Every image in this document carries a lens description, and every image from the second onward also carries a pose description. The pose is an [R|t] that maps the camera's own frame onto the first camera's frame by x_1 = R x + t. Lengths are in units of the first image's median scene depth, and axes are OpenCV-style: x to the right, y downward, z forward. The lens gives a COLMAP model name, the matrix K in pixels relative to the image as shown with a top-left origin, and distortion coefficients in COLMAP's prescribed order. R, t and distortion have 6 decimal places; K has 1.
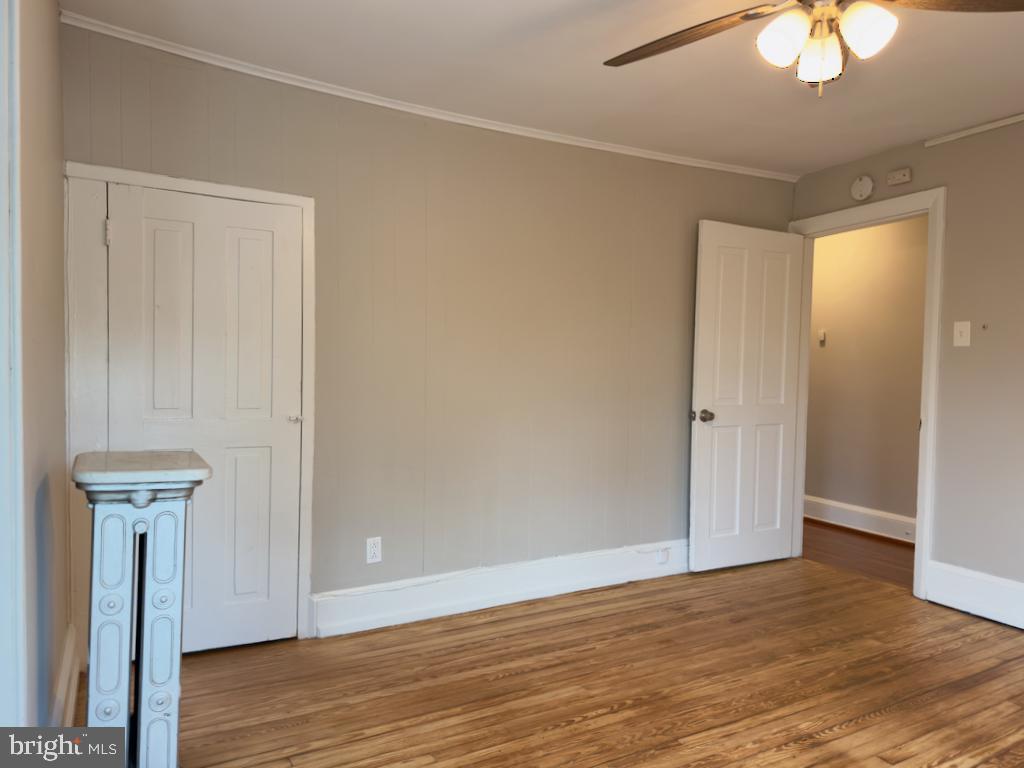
lens RADIAL K [[708.6, 0, 503.6], [0, 708.6, 376.6], [0, 0, 1]] dist [-0.005918, -0.020936]
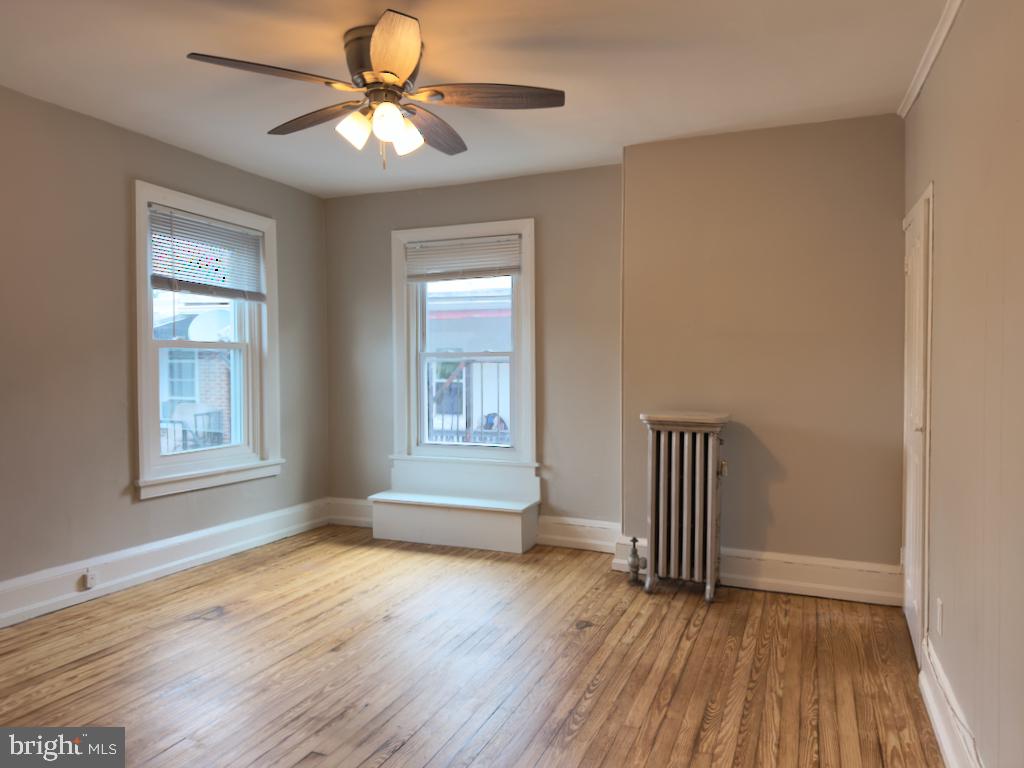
lens RADIAL K [[708.6, 0, 511.6], [0, 708.6, 381.9], [0, 0, 1]] dist [-0.005918, -0.020936]
pose [[-0.774217, 0.006147, -0.632891, 0.654022], [-0.027899, 0.998649, 0.043827, -0.023567], [0.632306, 0.051589, -0.772999, 1.301862]]
